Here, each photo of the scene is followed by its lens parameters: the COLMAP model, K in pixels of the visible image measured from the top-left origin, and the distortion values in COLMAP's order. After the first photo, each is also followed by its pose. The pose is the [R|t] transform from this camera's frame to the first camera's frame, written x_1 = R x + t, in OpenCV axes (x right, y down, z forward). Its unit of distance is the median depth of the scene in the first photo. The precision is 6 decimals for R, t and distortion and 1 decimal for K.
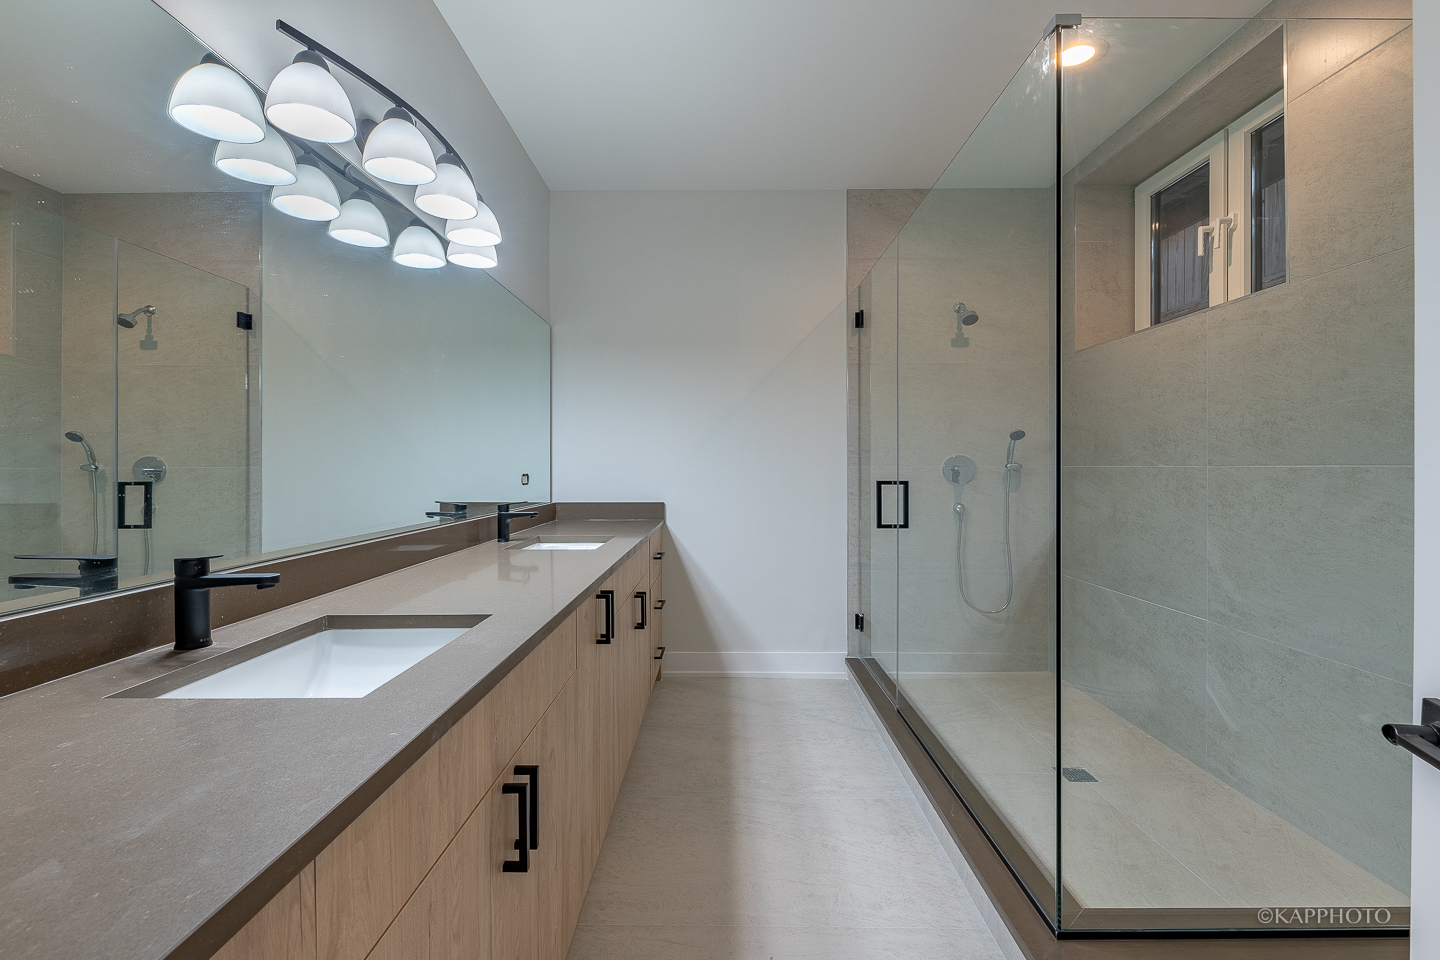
lens RADIAL K [[586.9, 0, 724.2], [0, 586.9, 466.2], [0, 0, 1]] dist [0.002294, -0.003931]
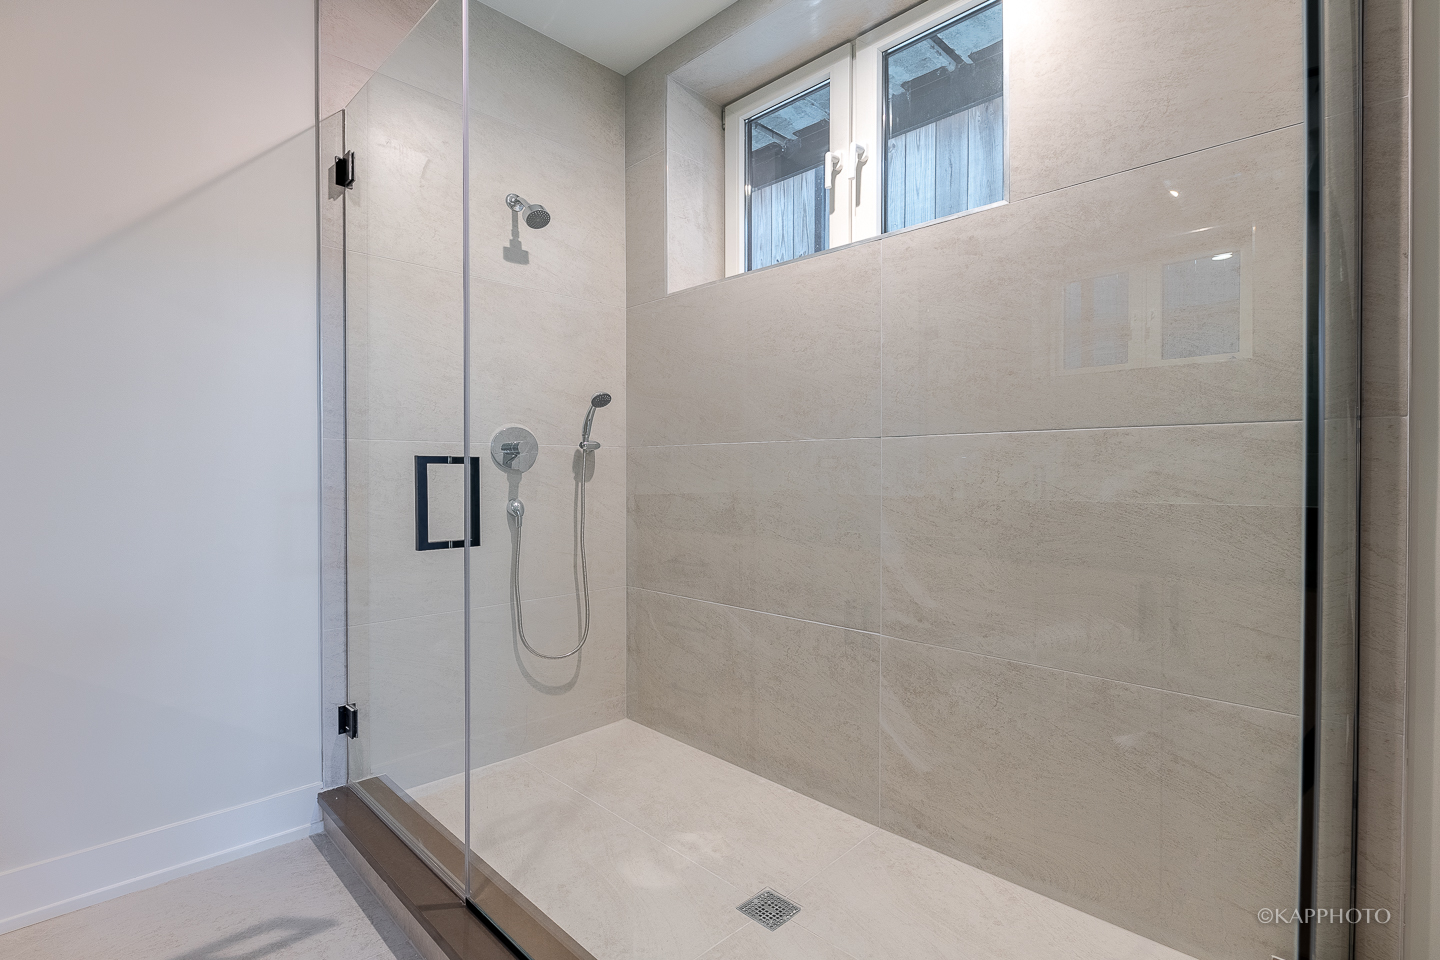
lens RADIAL K [[660.9, 0, 720.0], [0, 660.9, 480.0], [0, 0, 1]] dist [0.003005, 0.000193]
pose [[0.689541, -0.006725, 0.724215, 0.030576], [-0.009166, 0.999796, 0.018011, 0.033958], [-0.724188, -0.019058, 0.689339, 0.436820]]
